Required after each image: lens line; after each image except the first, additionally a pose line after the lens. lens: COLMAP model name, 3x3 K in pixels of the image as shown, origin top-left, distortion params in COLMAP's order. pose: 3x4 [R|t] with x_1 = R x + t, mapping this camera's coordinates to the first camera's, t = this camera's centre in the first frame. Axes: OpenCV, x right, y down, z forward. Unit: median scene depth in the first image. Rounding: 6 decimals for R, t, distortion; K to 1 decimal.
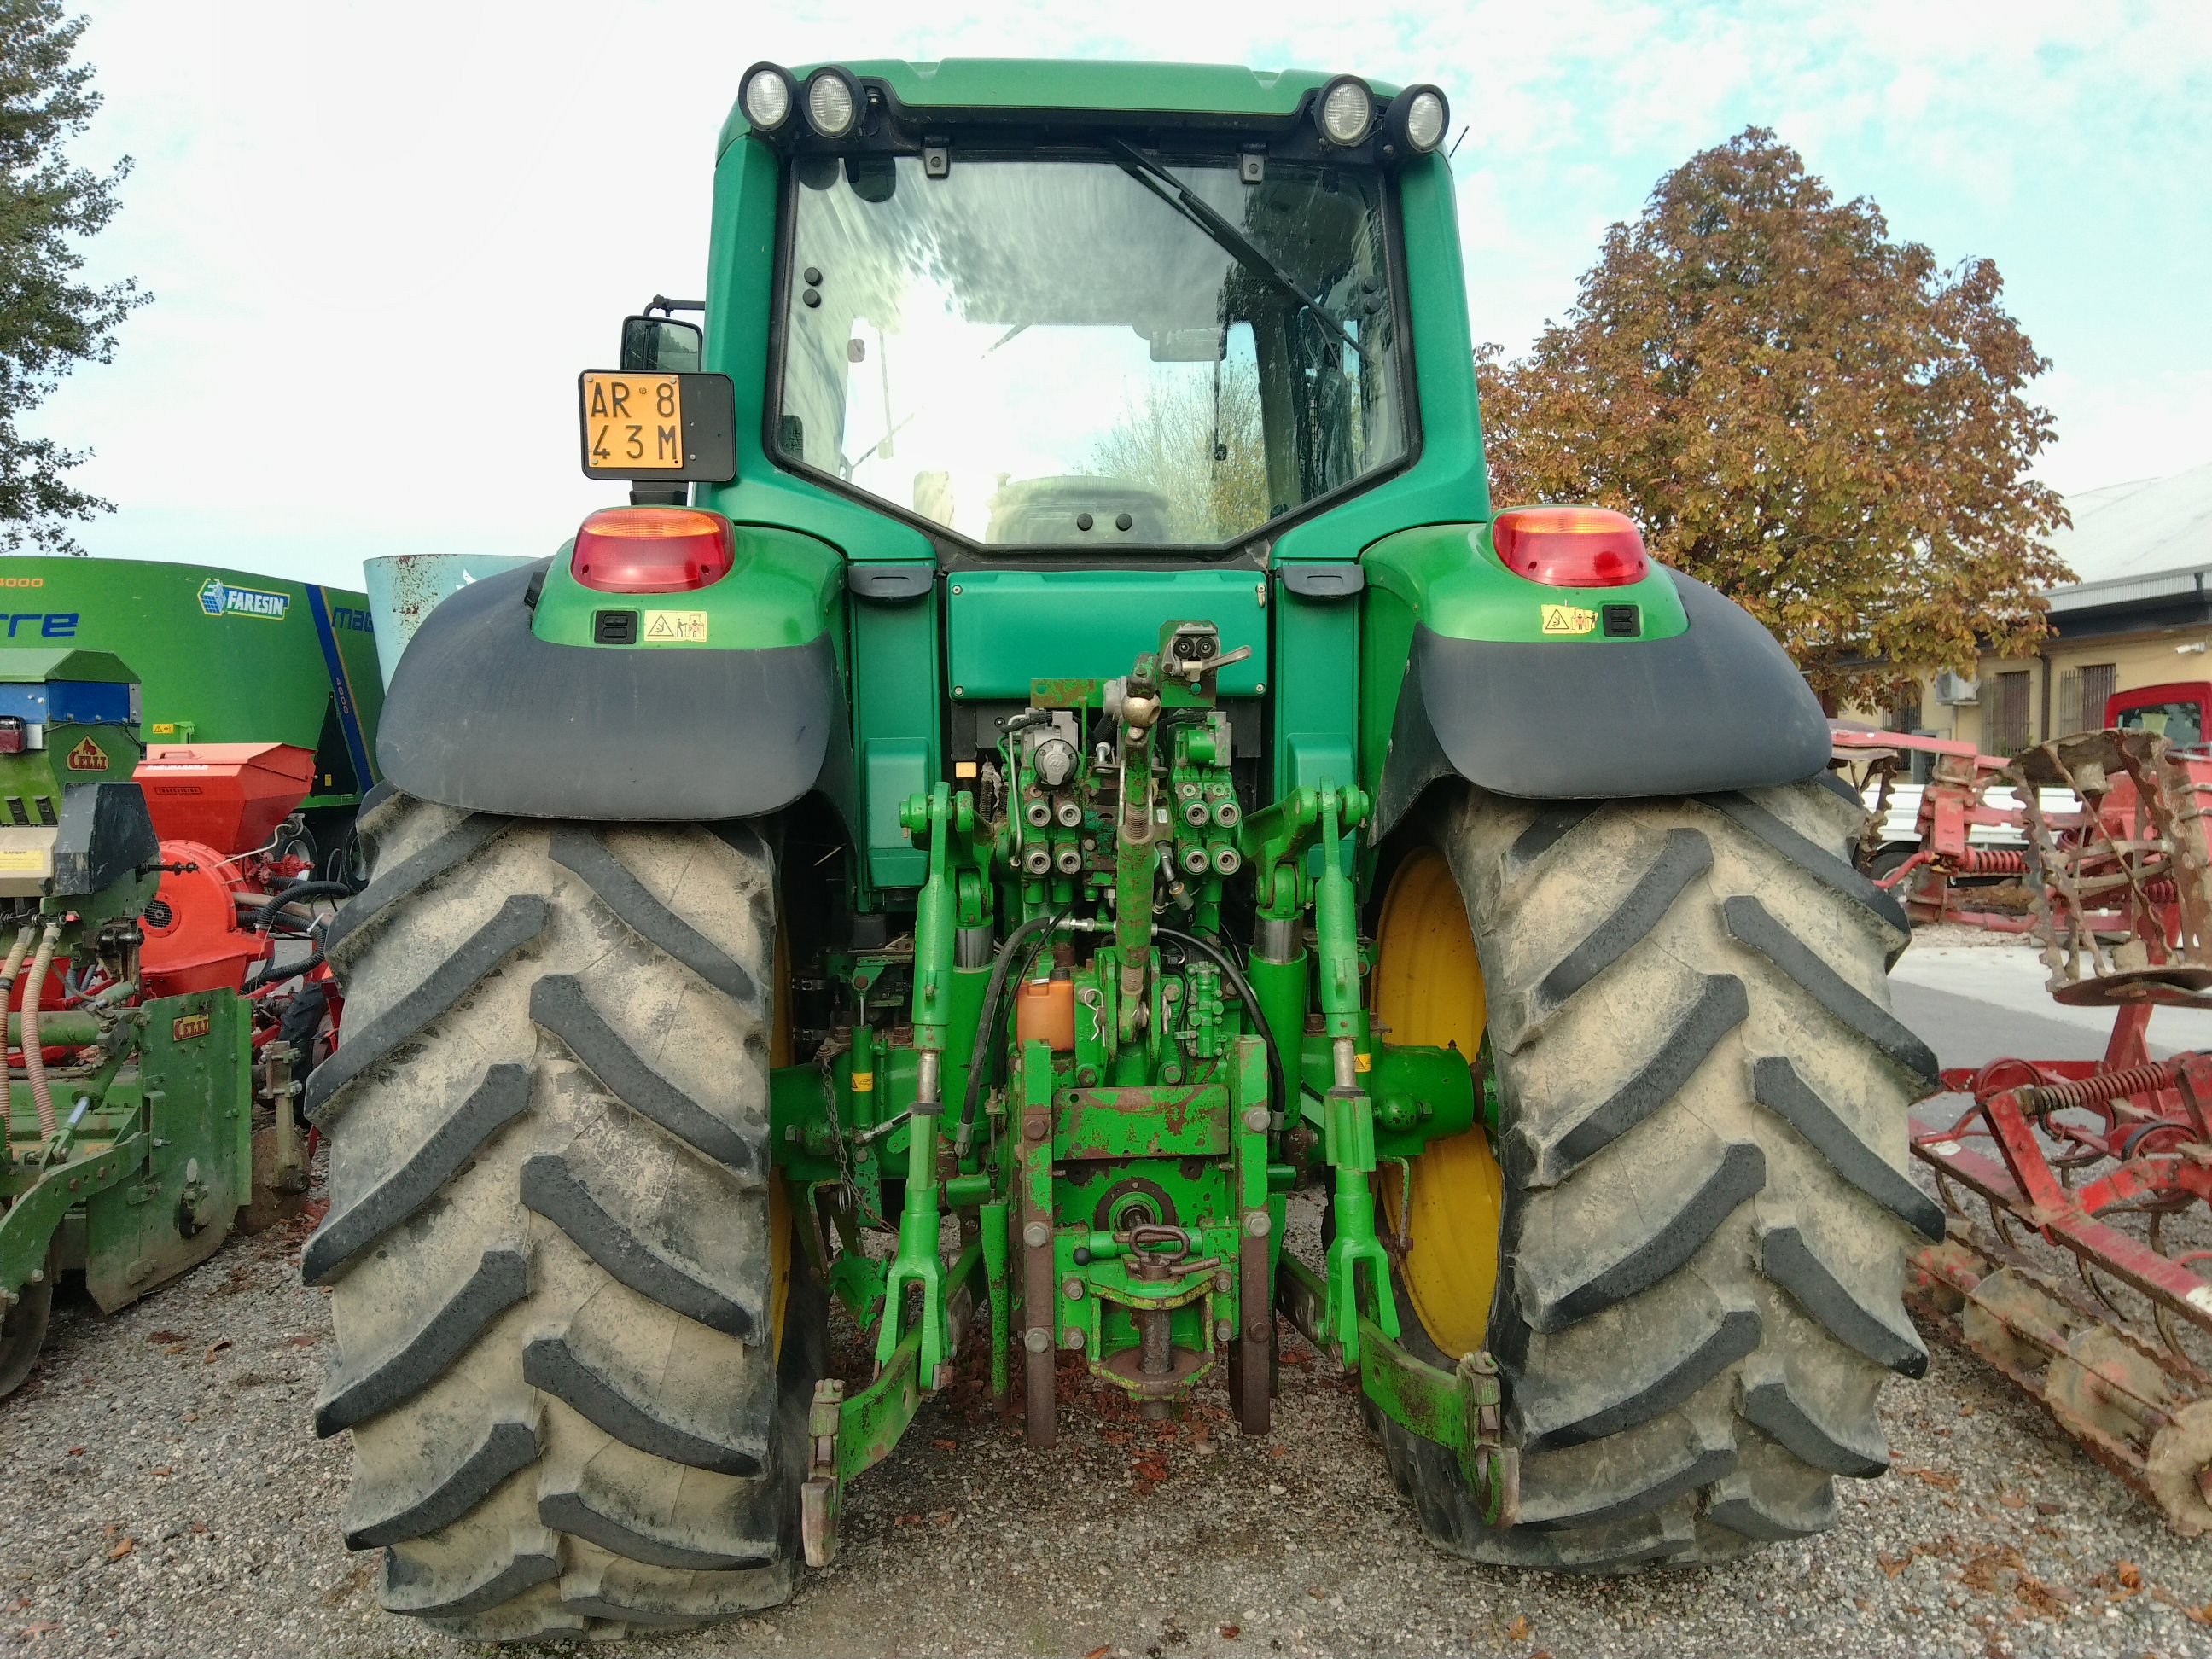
lens RADIAL K [[1679.3, 0, 1106.0], [0, 1679.3, 829.5], [0, 0, 1]] dist [0.001589, 0.000188]
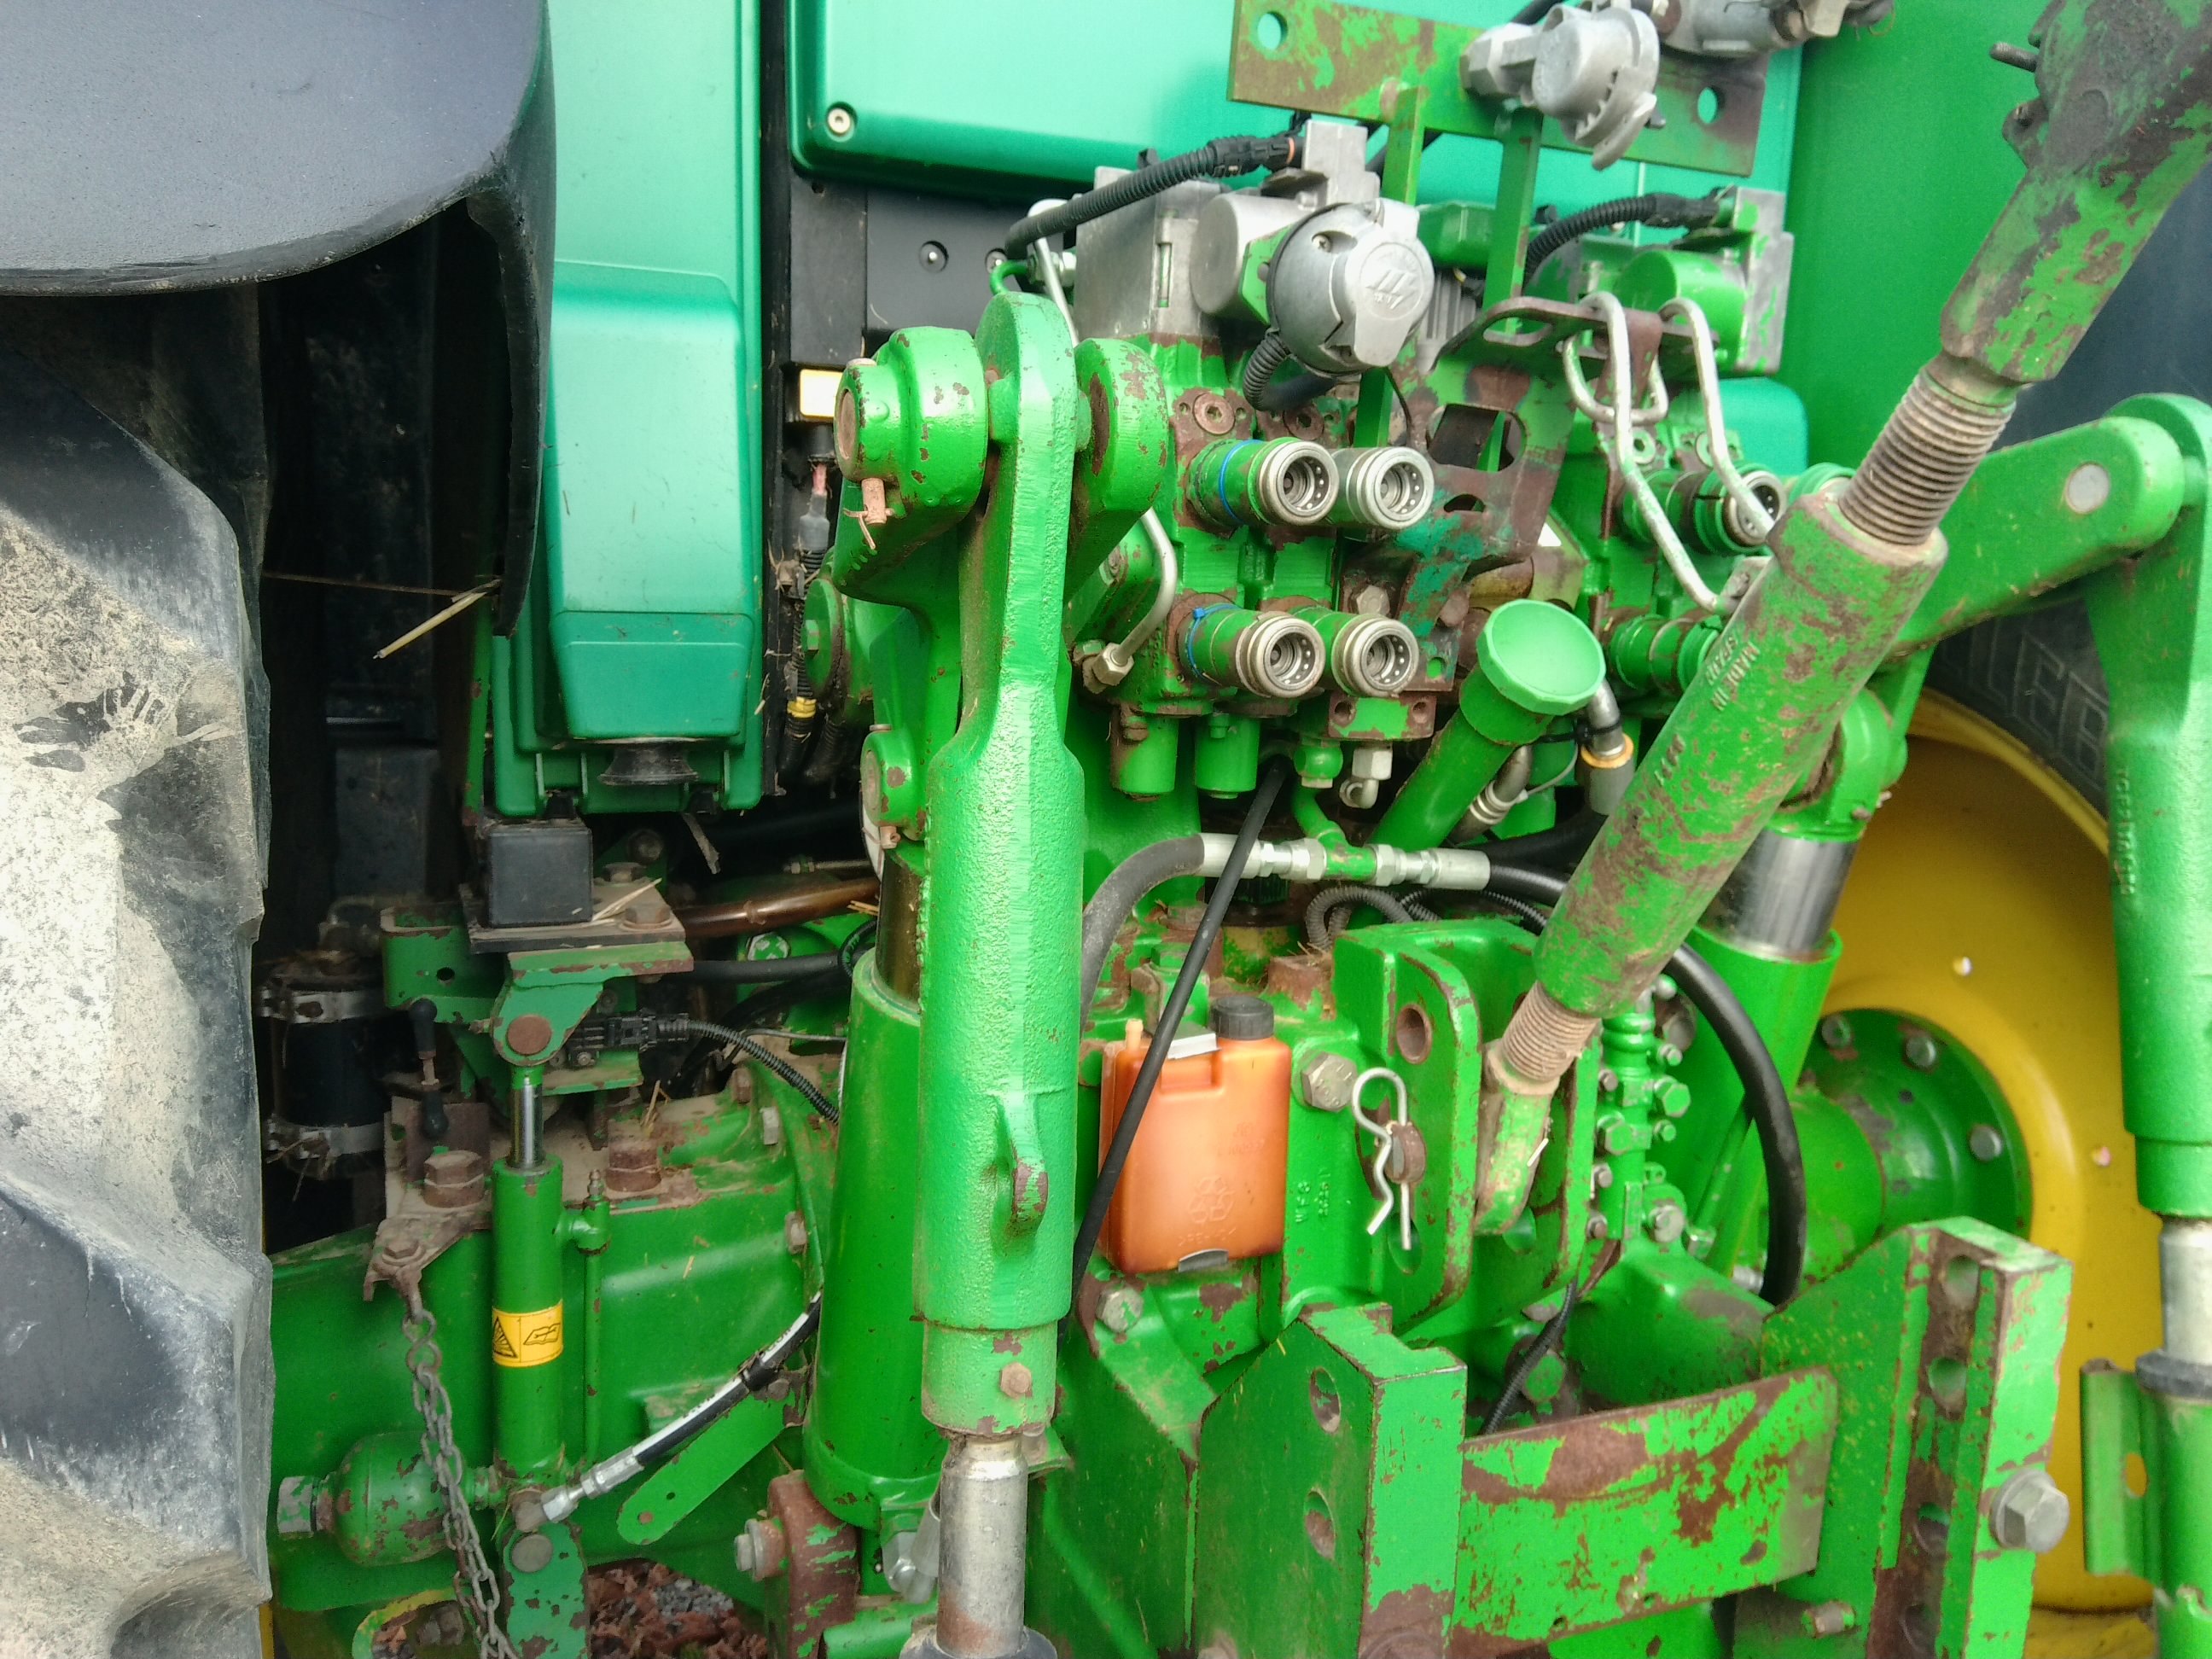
lens RADIAL K [[1679.3, 0, 1106.0], [0, 1679.3, 829.5], [0, 0, 1]] dist [0.001589, 0.000188]
pose [[0.951988, -0.007885, 0.306035, -0.147592], [-0.018497, 0.996360, 0.083210, 0.025110], [-0.305577, -0.084876, 0.948377, 0.709433]]
